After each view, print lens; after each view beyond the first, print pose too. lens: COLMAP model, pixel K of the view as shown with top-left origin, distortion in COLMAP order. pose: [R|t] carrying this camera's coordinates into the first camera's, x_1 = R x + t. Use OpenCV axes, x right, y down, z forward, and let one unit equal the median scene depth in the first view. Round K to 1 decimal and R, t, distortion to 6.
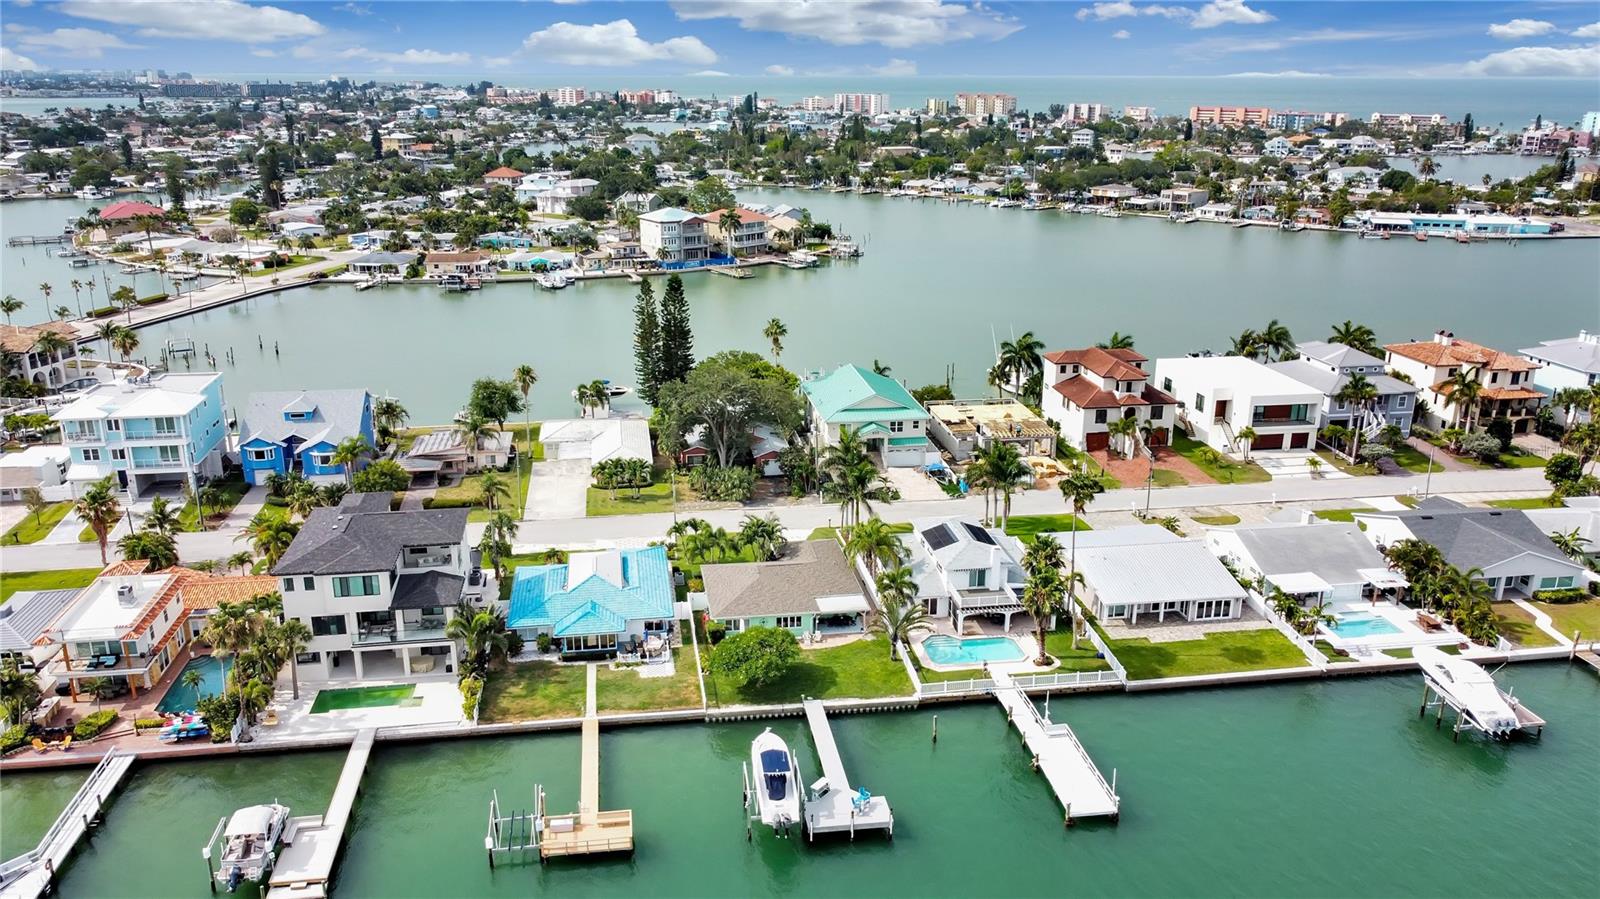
lens RADIAL K [[1210.9, 0, 800.0], [0, 1210.9, 449.5], [0, 0, 1]] dist [0.002275, -0.003053]
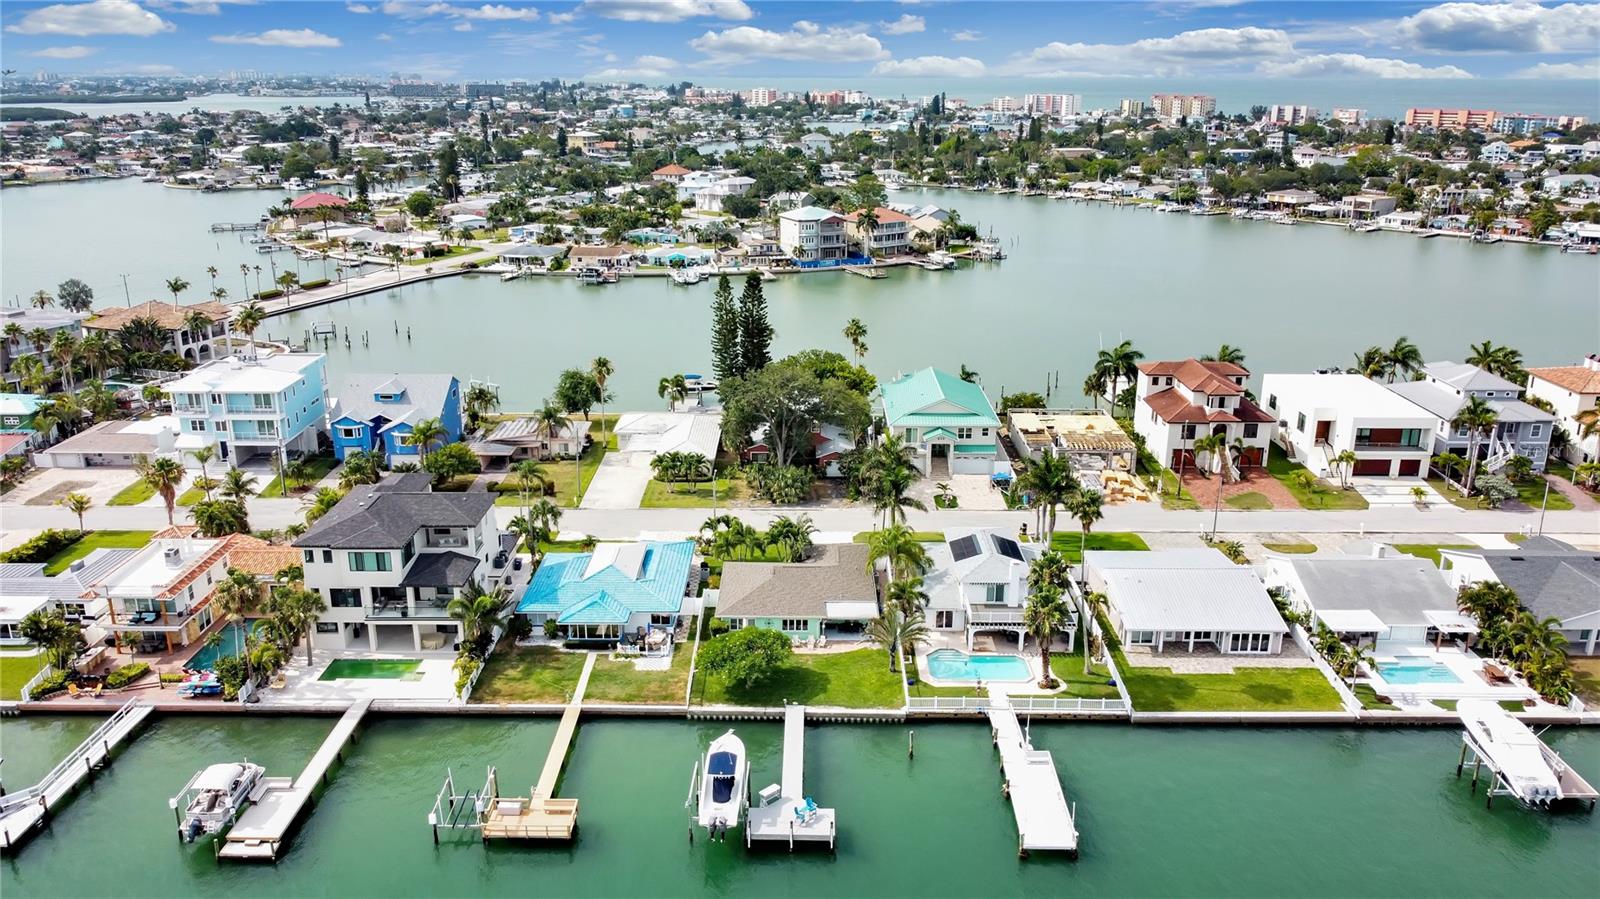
lens RADIAL K [[1210.9, 0, 800.0], [0, 1210.9, 449.5], [0, 0, 1]] dist [0.002275, -0.003053]
pose [[0.987244, 0.046655, -0.152229, 0.099870], [-0.046731, 0.998903, 0.003075, -0.002621], [0.152205, 0.004078, 0.988340, 0.017235]]
